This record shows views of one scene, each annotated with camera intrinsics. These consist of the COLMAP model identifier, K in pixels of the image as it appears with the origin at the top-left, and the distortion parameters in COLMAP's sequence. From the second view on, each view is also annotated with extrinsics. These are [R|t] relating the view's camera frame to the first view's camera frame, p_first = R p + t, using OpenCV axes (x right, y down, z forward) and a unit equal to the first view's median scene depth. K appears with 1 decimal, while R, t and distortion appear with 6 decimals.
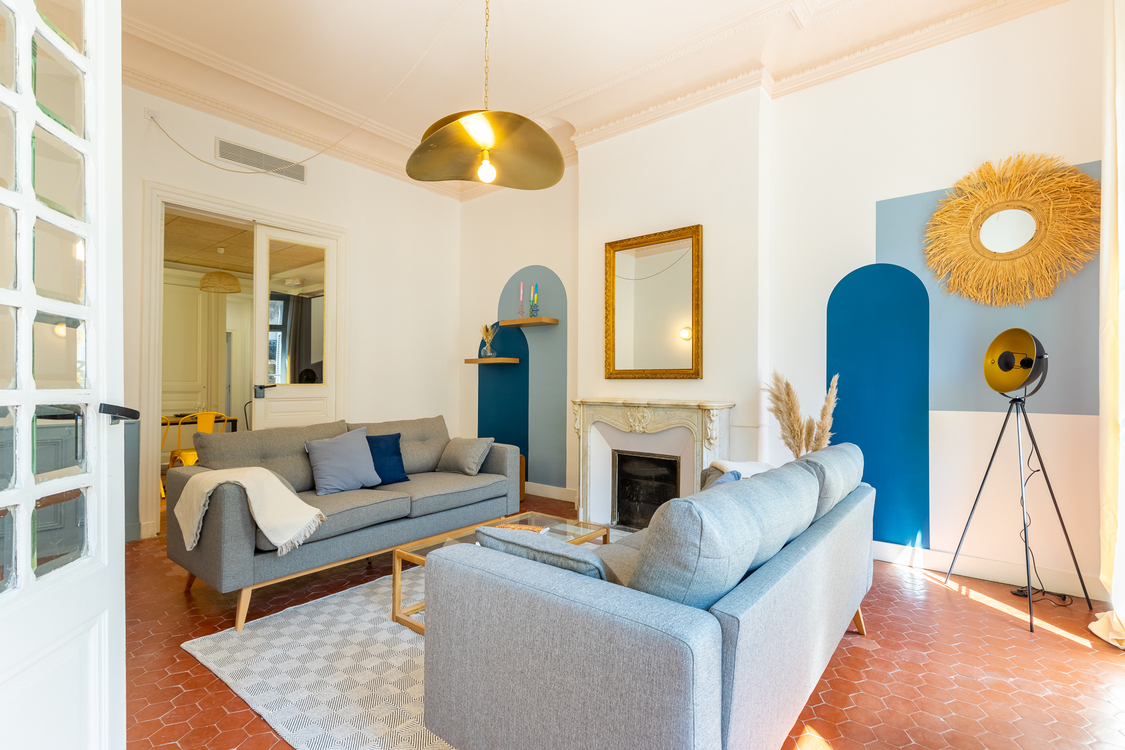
lens RADIAL K [[541.2, 0, 566.4], [0, 541.2, 376.5], [0, 0, 1]] dist [-0.002261, -0.000129]
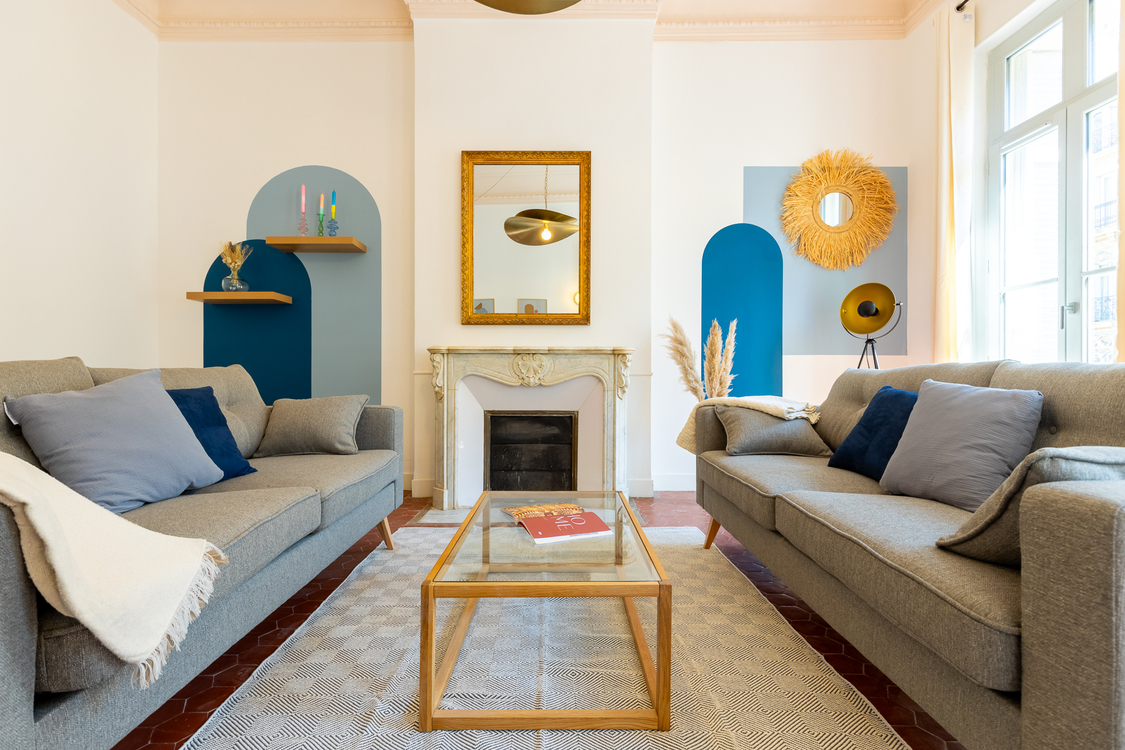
lens RADIAL K [[522.6, 0, 561.5], [0, 522.6, 374.7], [0, 0, 1]] dist [0.012317, 0.000075]
pose [[0.766313, -0.001198, 0.642466, -0.344424], [-0.004362, 0.999966, 0.007067, 0.081358], [-0.642453, -0.008218, 0.766281, 0.362354]]
